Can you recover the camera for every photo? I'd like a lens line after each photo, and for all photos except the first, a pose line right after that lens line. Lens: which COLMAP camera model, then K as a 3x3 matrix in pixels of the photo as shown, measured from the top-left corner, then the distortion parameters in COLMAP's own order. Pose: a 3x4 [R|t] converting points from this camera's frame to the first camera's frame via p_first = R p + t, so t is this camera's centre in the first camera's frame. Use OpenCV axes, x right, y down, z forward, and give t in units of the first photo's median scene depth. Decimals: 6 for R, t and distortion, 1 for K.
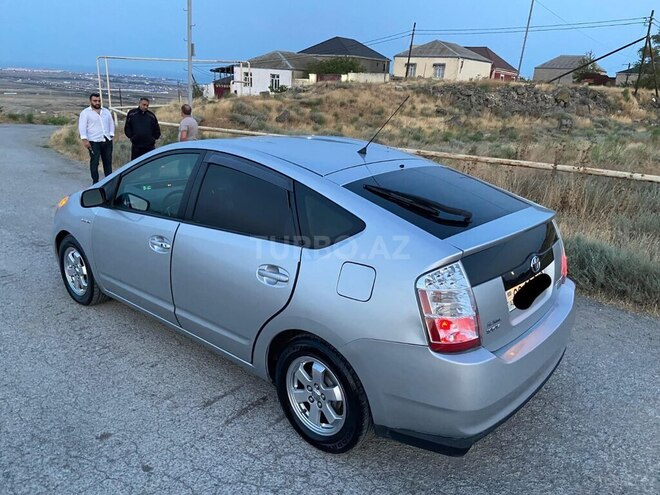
lens RADIAL K [[505.9, 0, 332.6], [0, 505.9, 248.2], [0, 0, 1]] dist [0.048729, -0.066263]
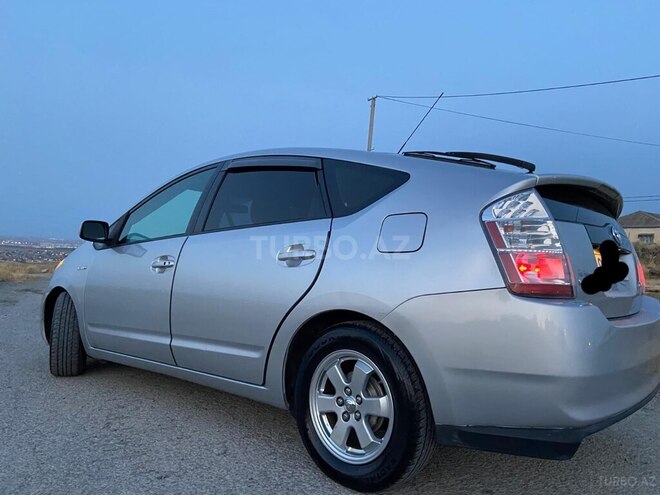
lens RADIAL K [[505.9, 0, 331.8], [0, 505.9, 248.1], [0, 0, 1]] dist [0.048729, -0.066263]
pose [[0.999956, 0.000582, -0.009362, -0.050874], [-0.003691, 0.941931, -0.335786, 0.312409], [0.008623, 0.335806, 0.941892, 0.211512]]
